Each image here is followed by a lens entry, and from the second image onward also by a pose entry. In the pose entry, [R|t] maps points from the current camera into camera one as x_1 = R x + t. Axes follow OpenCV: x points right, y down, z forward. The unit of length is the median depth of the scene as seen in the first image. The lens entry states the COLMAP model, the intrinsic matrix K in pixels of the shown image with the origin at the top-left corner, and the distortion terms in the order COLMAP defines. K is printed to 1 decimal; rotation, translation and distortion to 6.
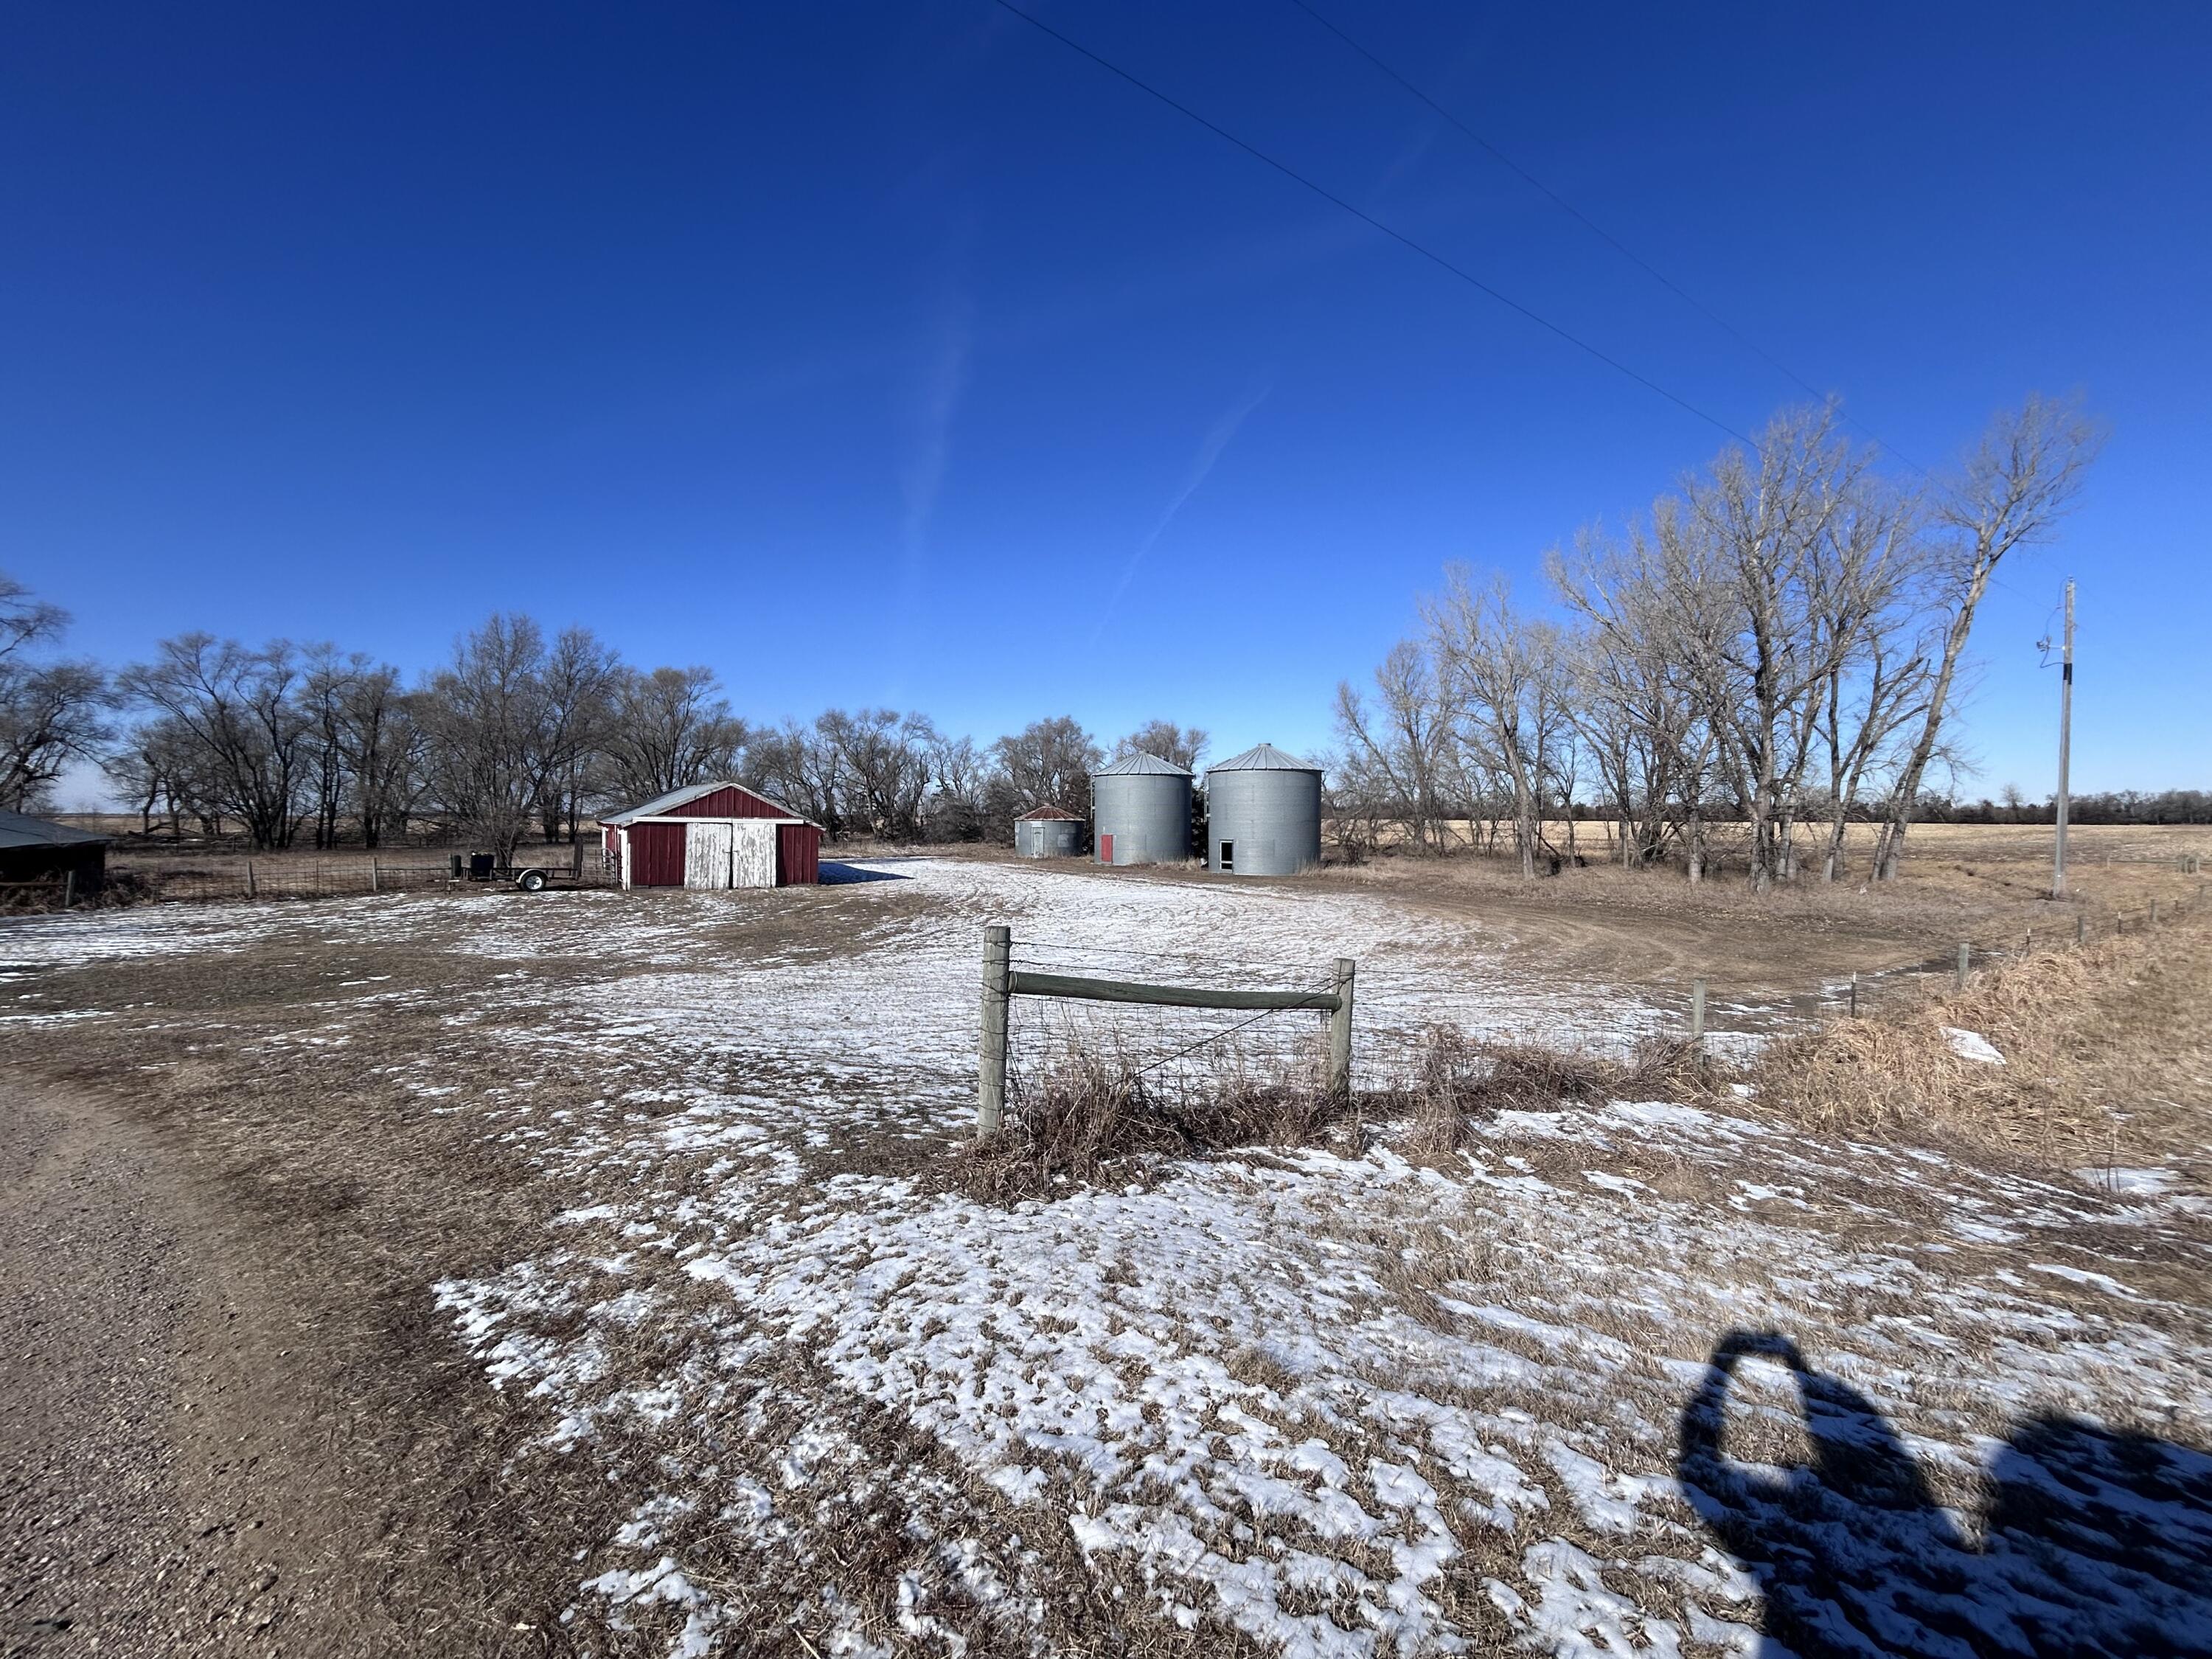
lens RADIAL K [[898.9, 0, 1109.9], [0, 898.9, 825.2], [0, 0, 1]] dist [-0.002536, -0.000110]
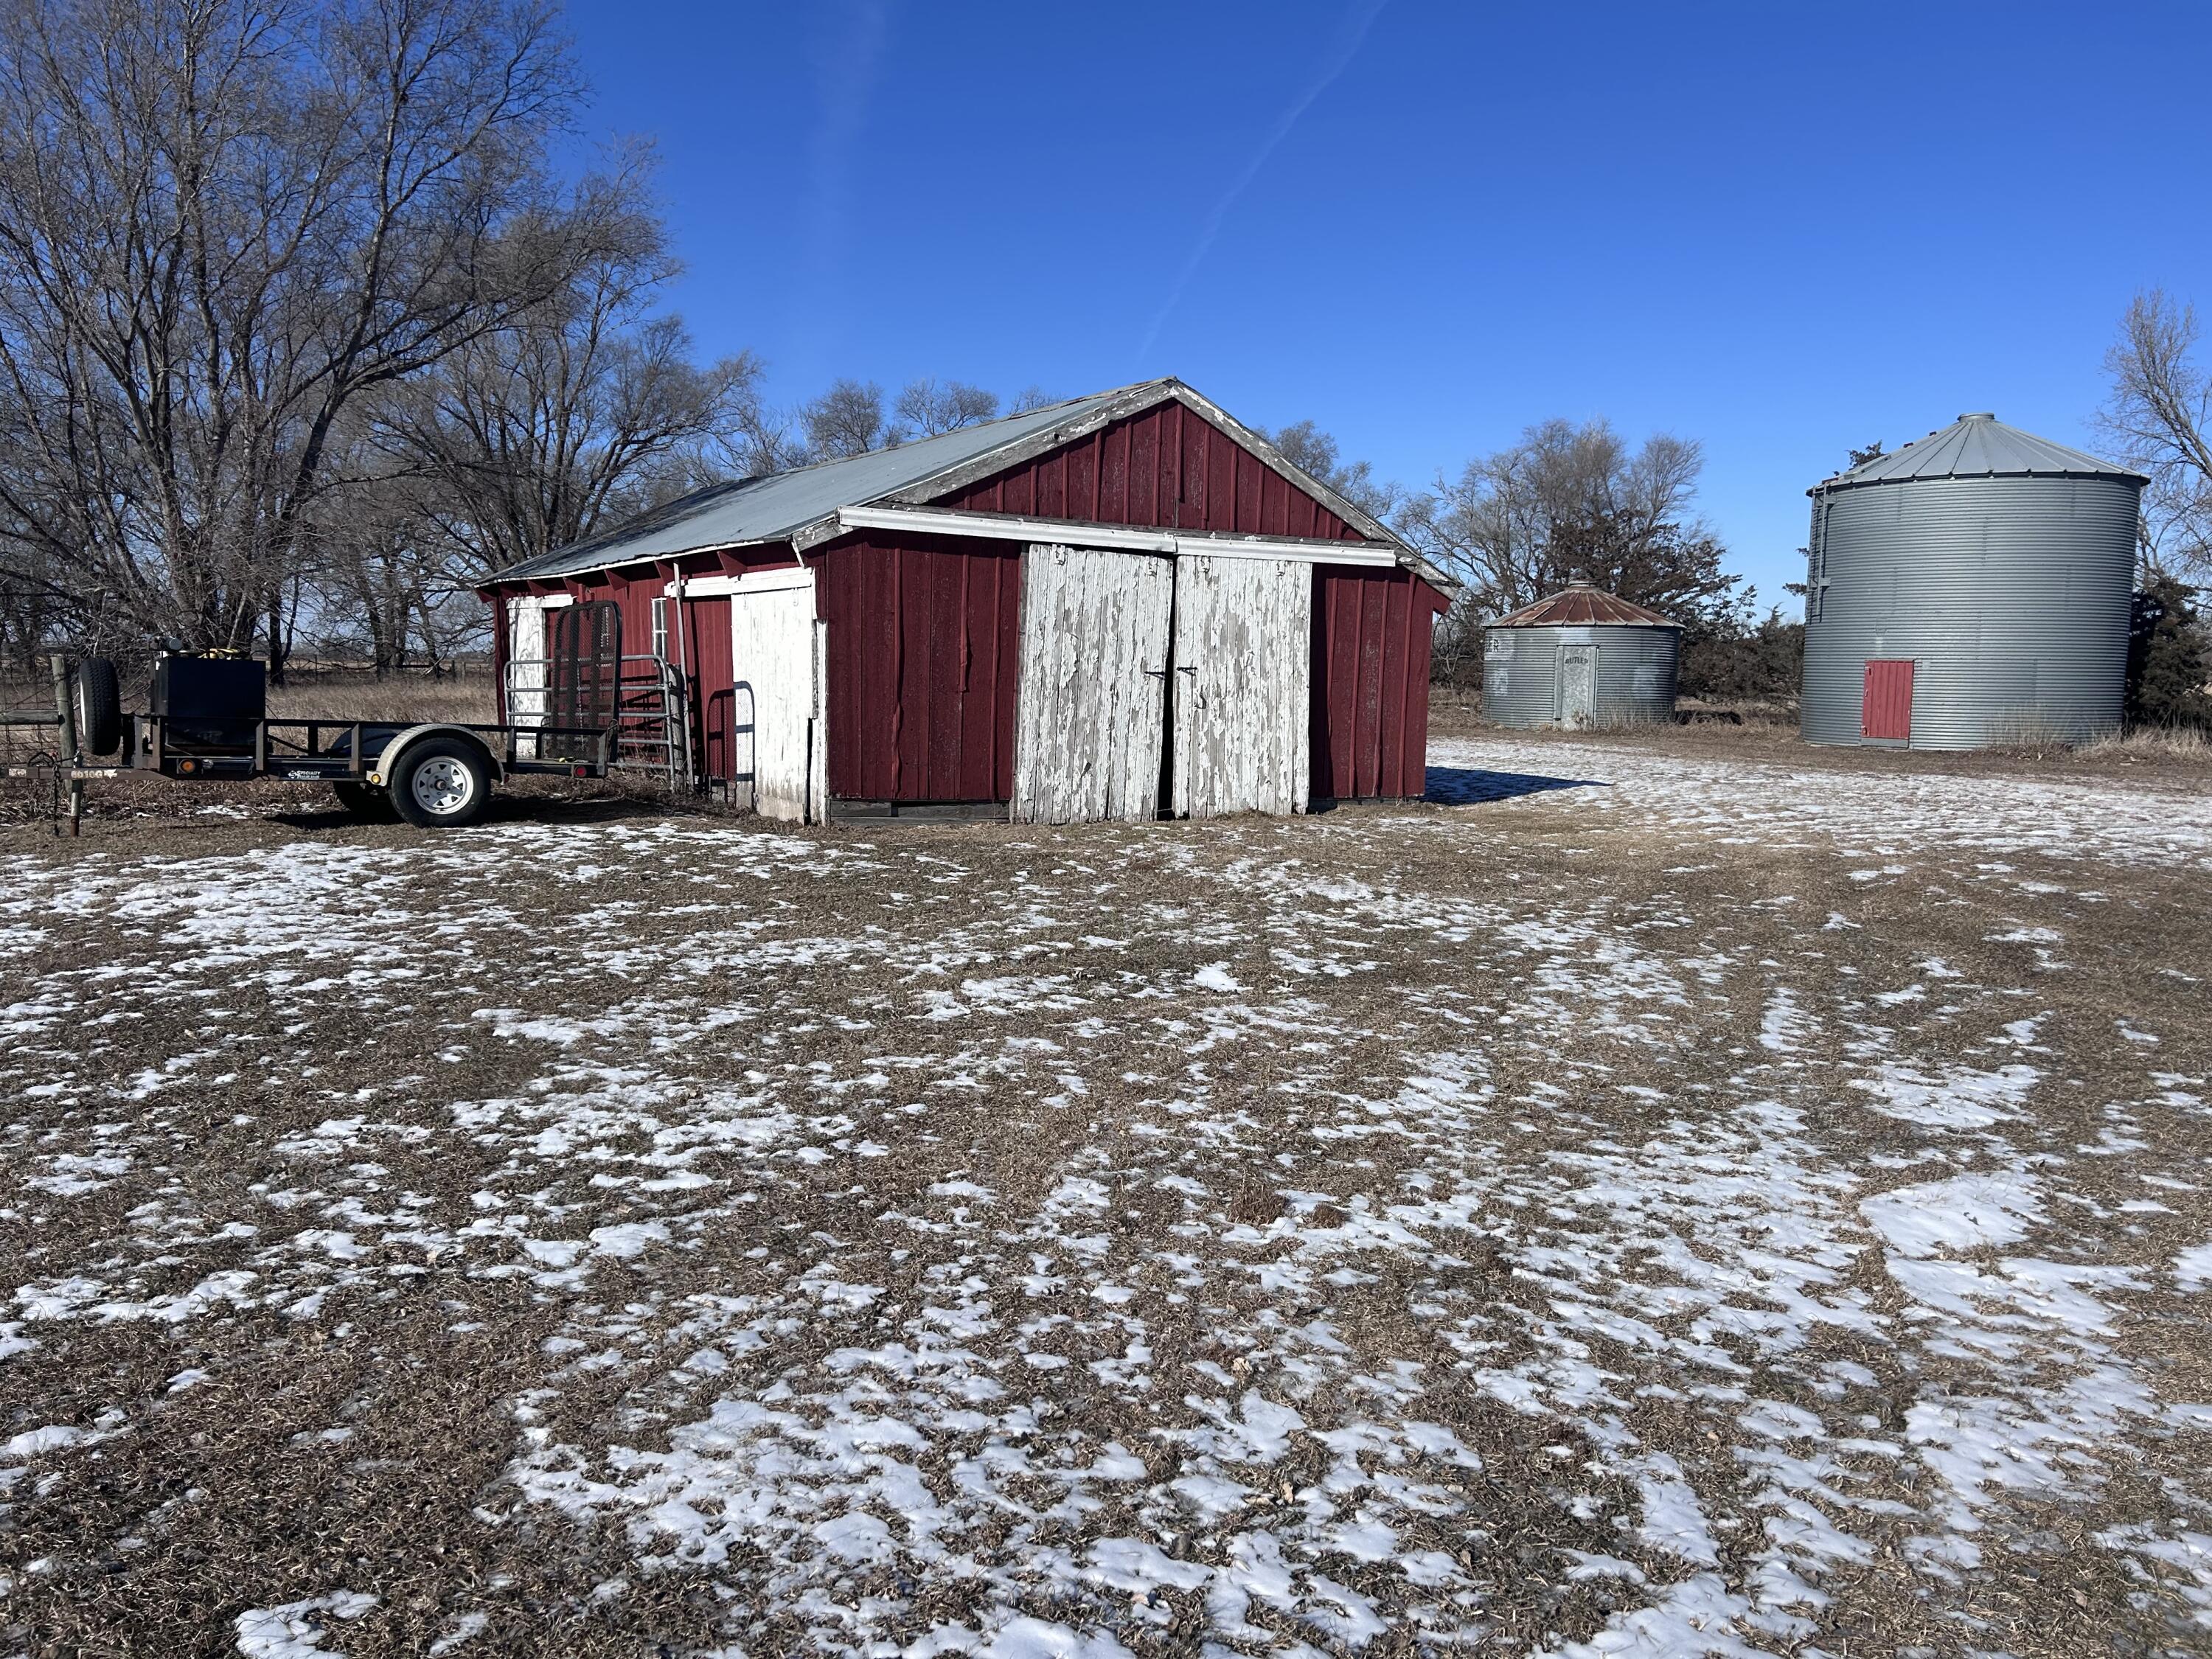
lens RADIAL K [[1643.4, 0, 1106.0], [0, 1643.4, 829.5], [0, 0, 1]] dist [0.074696, -0.082865]
pose [[0.999303, 0.013444, -0.034838, -0.273683], [-0.010282, 0.995942, 0.089414, 0.021247], [0.035899, -0.088993, 0.995385, 0.351096]]
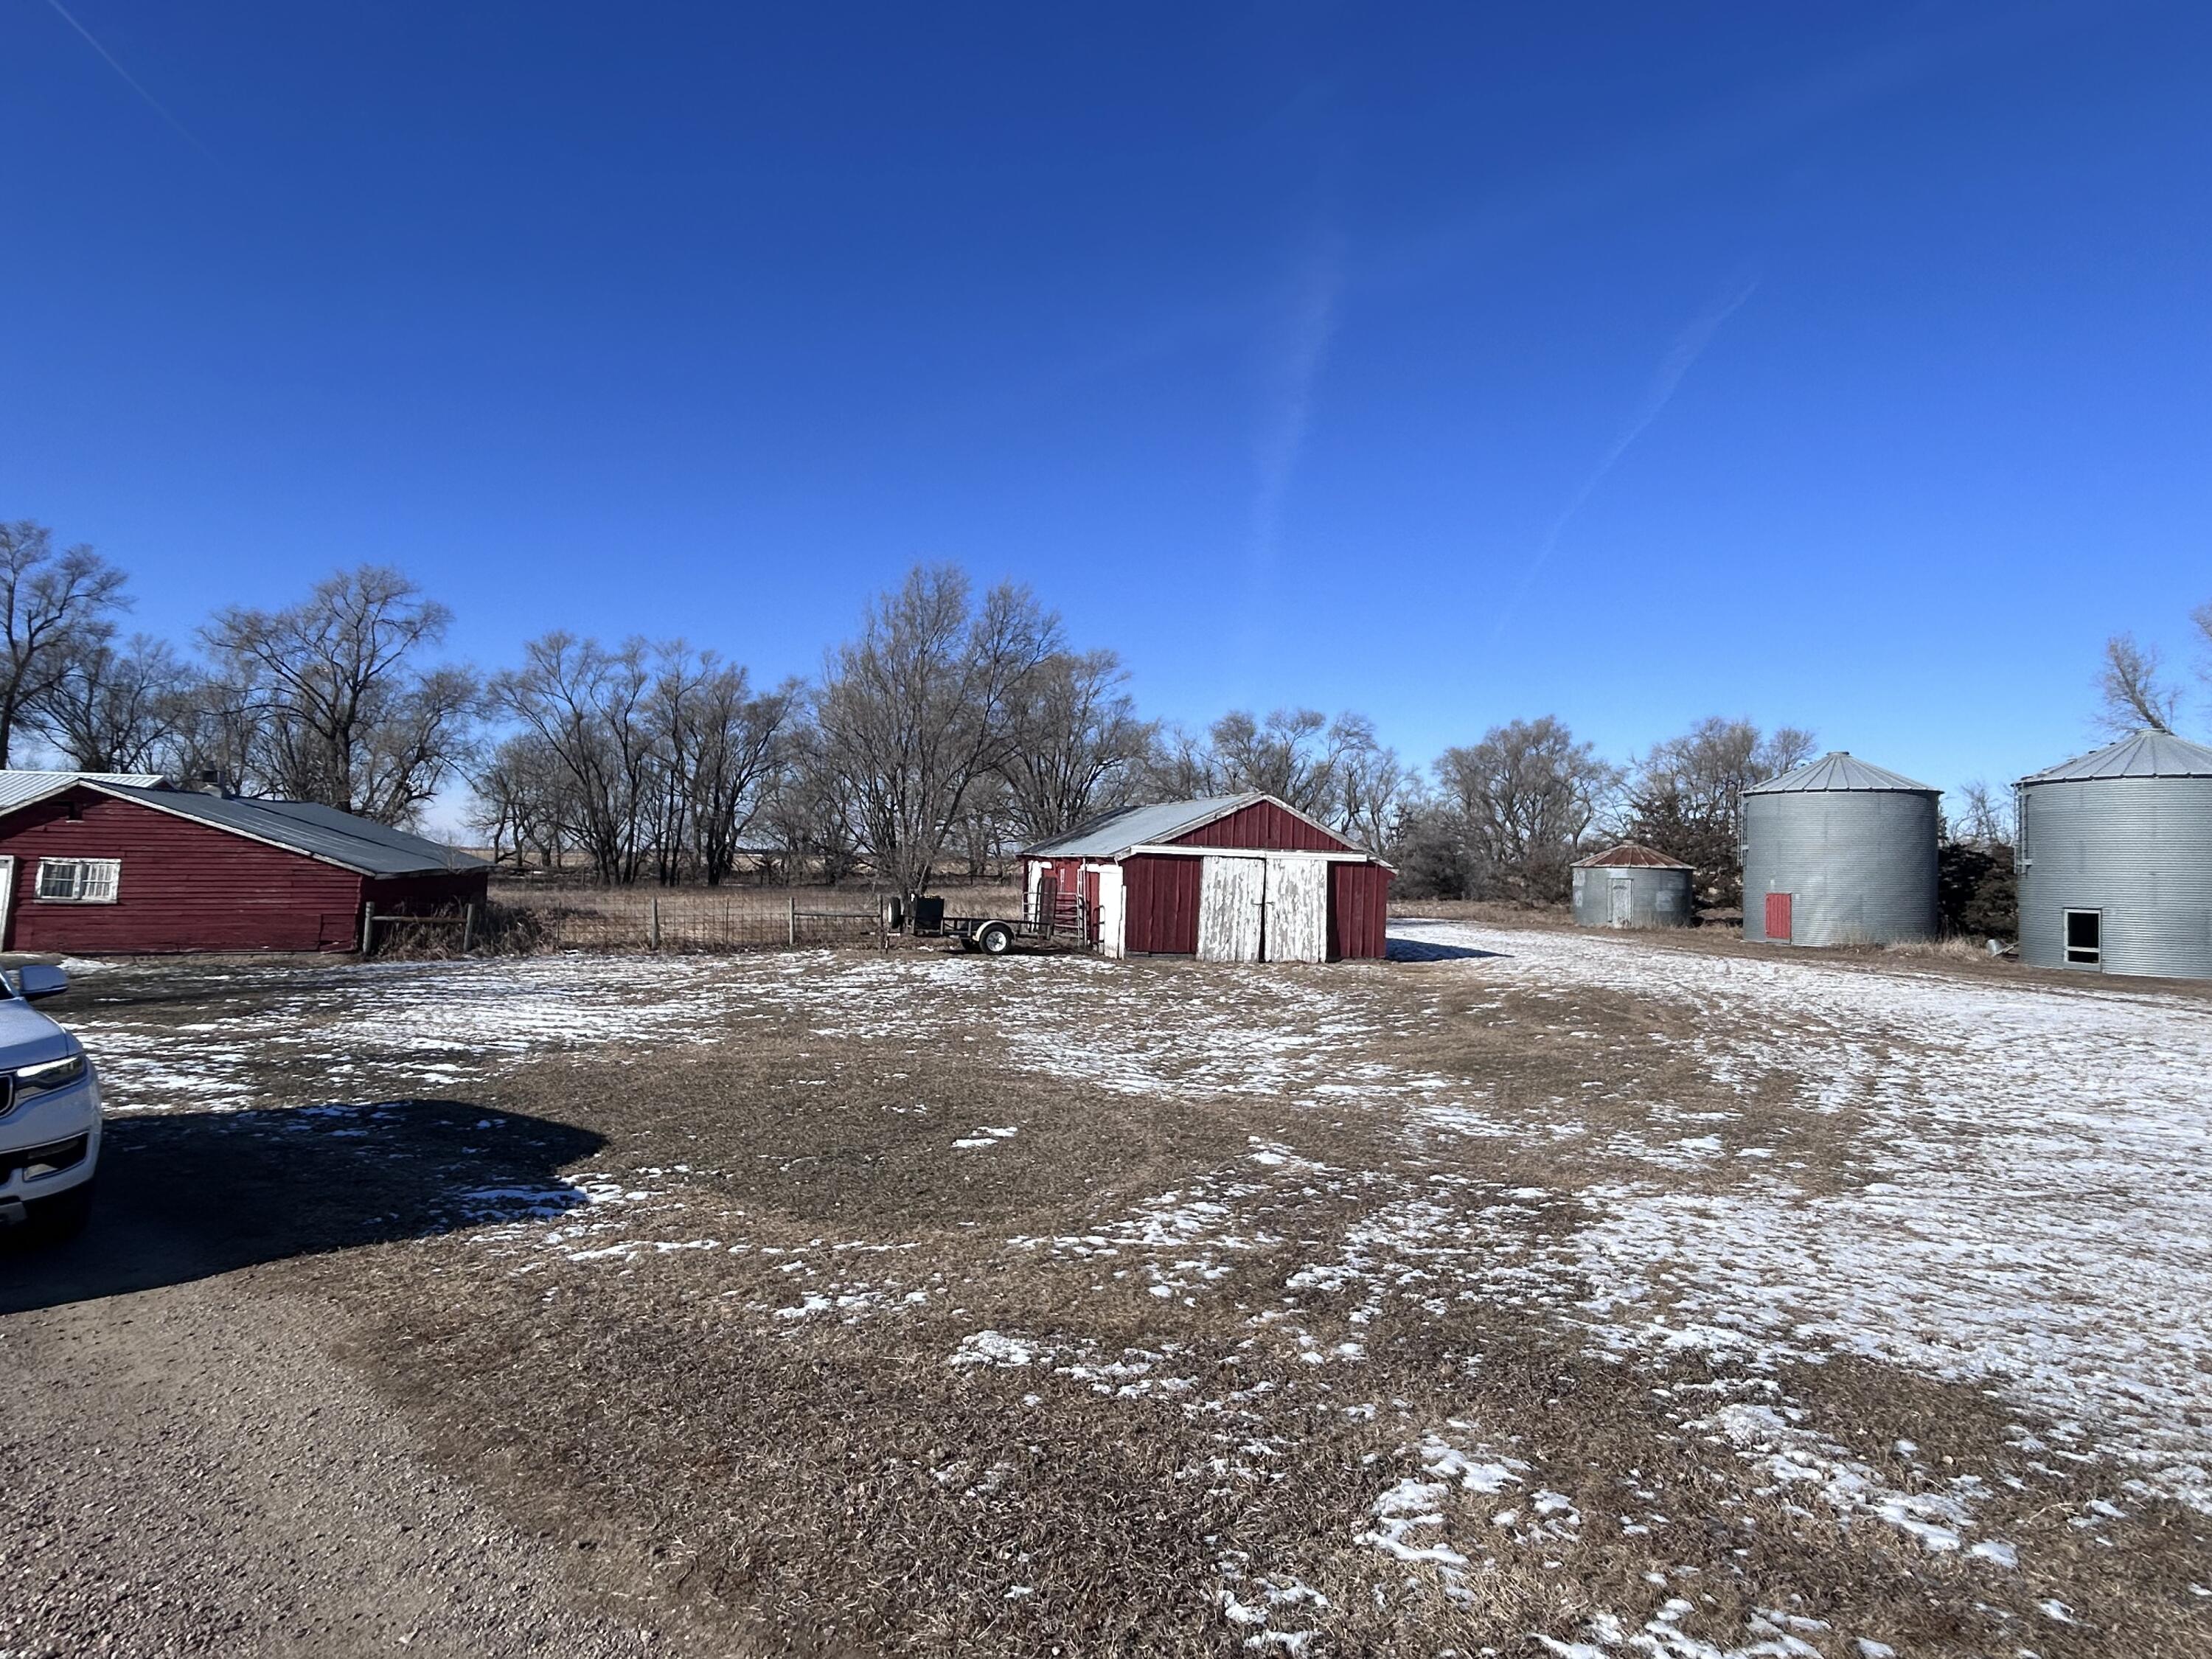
lens RADIAL K [[1187.1, 0, 1102.1], [0, 1187.1, 837.8], [0, 0, 1]] dist [-0.002186, 0.000604]
pose [[0.944079, 0.010564, -0.329551, -0.164610], [-0.021163, 0.999367, -0.028590, 0.006182], [0.329040, 0.033965, 0.943705, 0.113244]]
